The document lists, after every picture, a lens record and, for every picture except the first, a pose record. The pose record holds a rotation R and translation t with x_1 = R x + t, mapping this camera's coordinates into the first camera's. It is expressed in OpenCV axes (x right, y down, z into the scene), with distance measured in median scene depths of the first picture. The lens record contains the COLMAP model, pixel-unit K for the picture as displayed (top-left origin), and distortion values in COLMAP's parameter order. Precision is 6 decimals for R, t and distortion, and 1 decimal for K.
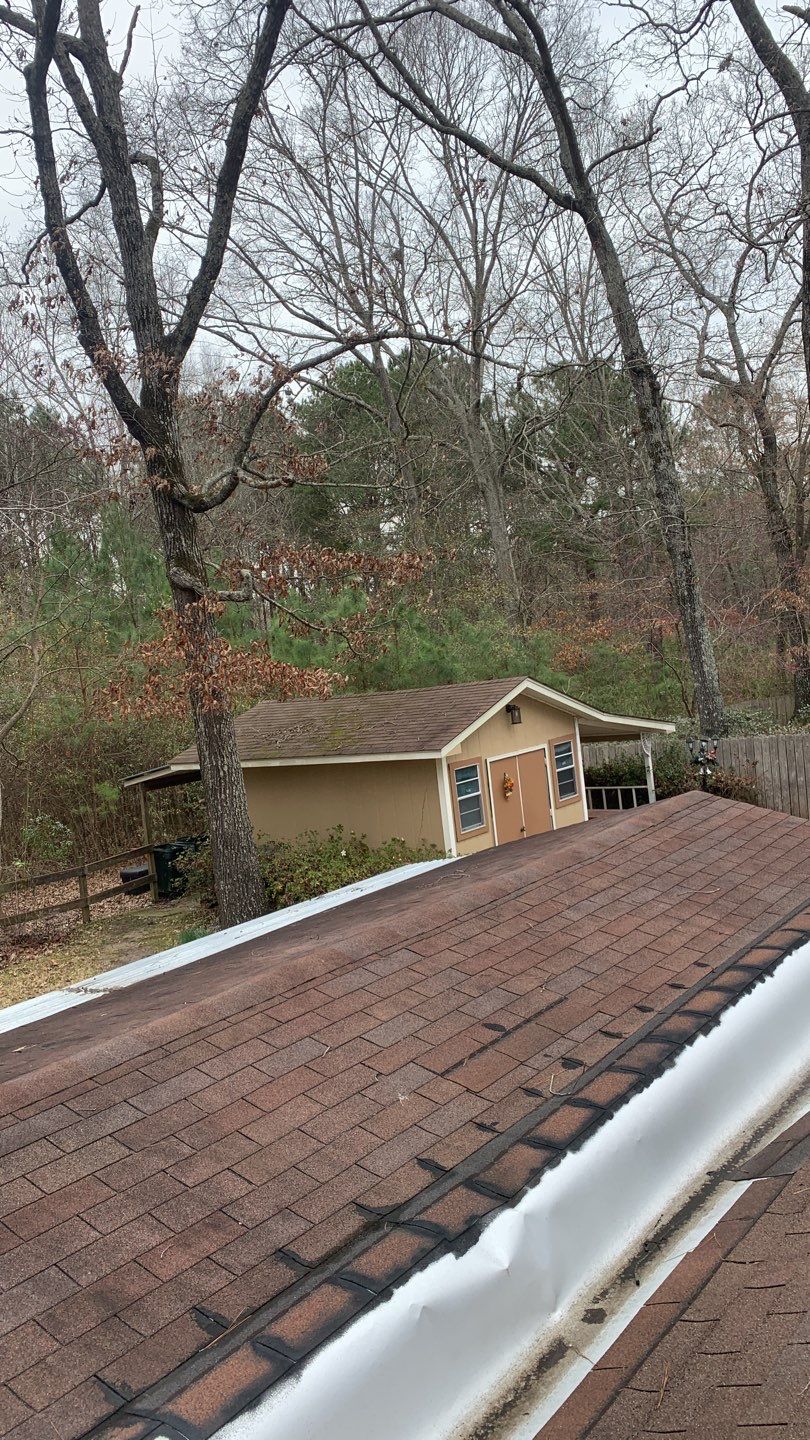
lens RADIAL K [[1068.3, 0, 406.1], [0, 1068.3, 718.4], [0, 0, 1]] dist [0.003471, 0.000597]
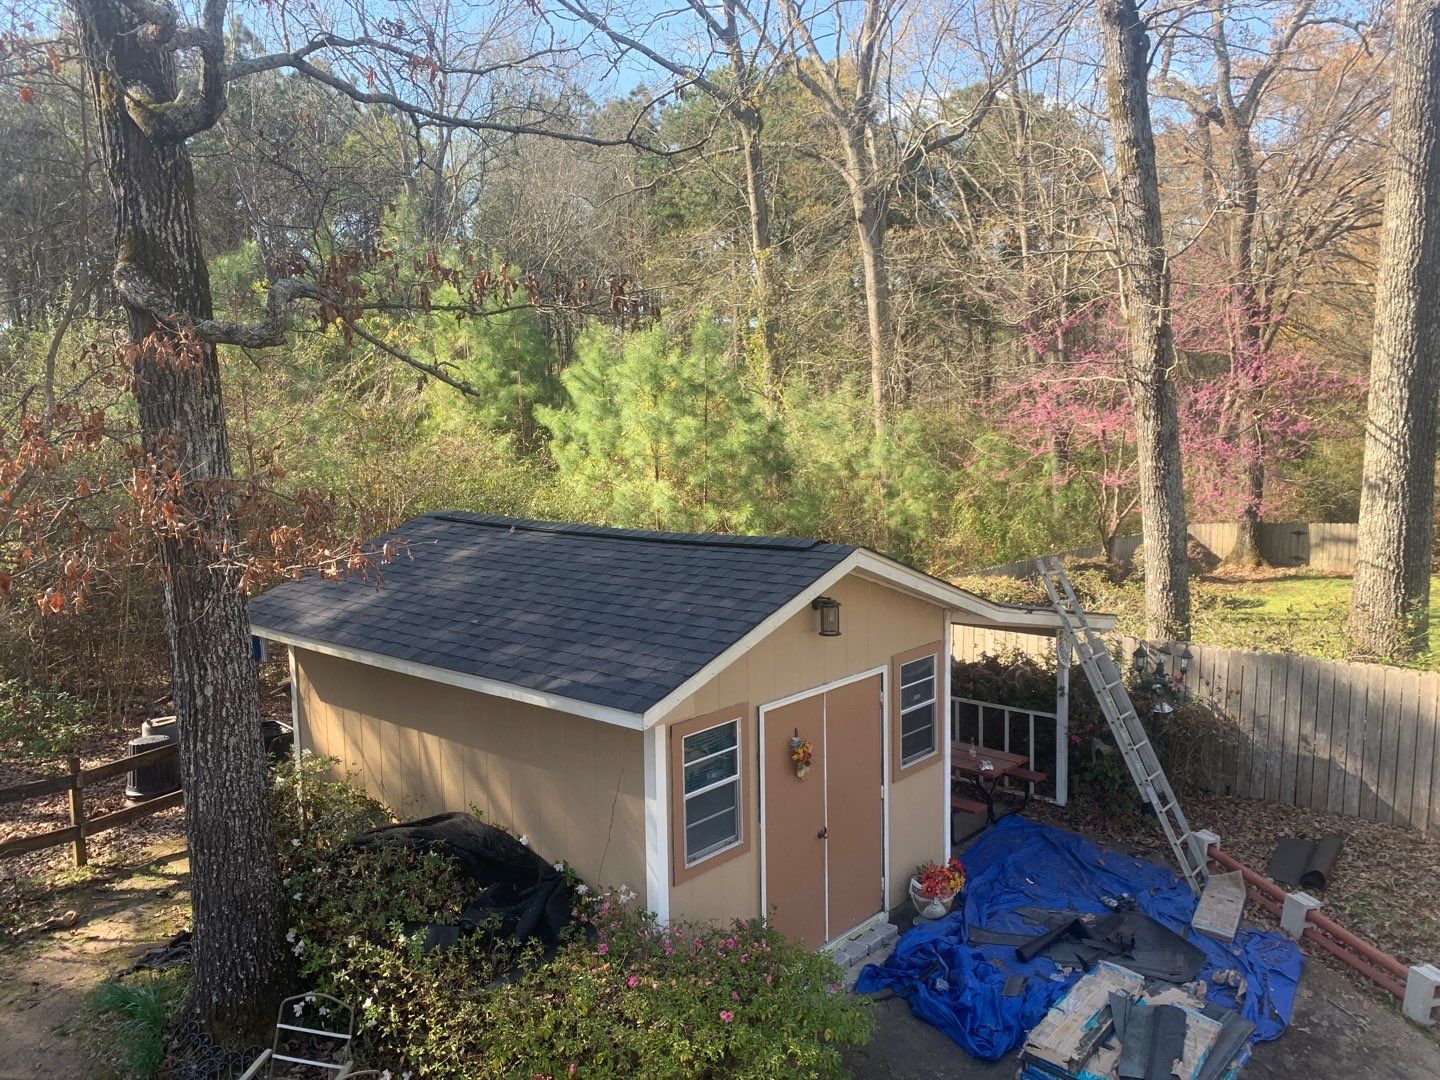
lens RADIAL K [[1110.0, 0, 714.4], [0, 1110.0, 541.6], [0, 0, 1]] dist [0.013303, -0.002308]
pose [[0.994006, 0.100192, -0.043750, 0.066055], [-0.097266, 0.993163, 0.064546, -0.067657], [0.049918, -0.059904, 0.996955, 0.463854]]
